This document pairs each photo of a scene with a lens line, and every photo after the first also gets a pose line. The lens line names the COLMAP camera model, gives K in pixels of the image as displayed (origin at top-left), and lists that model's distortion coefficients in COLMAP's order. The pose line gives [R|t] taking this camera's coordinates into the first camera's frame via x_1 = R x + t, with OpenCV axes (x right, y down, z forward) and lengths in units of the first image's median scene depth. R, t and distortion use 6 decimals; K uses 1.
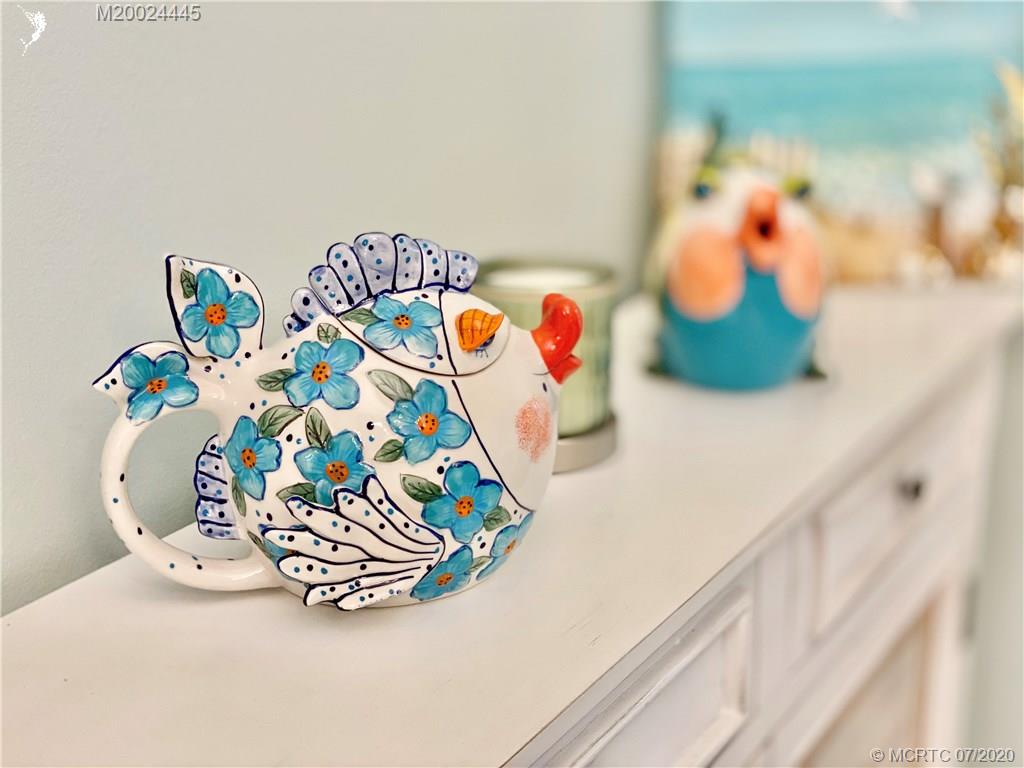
lens RADIAL K [[1572.5, 0, 512.4], [0, 1572.5, 383.9], [0, 0, 1]] dist [0.015880, 0.000000]
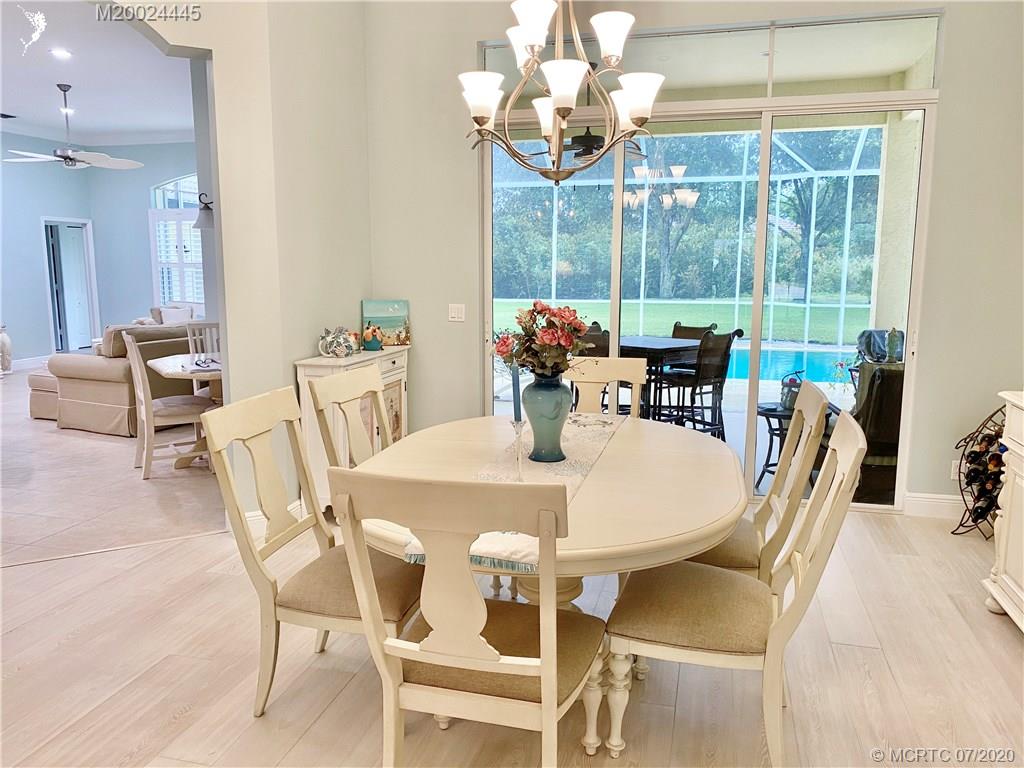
lens RADIAL K [[787.0, 0, 510.5], [0, 787.0, 383.6], [0, 0, 1]] dist [0.001785, -0.000009]
pose [[0.956134, -0.033775, 0.290976, -0.605522], [0.079438, 0.986005, -0.146576, 1.312502], [-0.281953, 0.163261, 0.945435, -4.960057]]
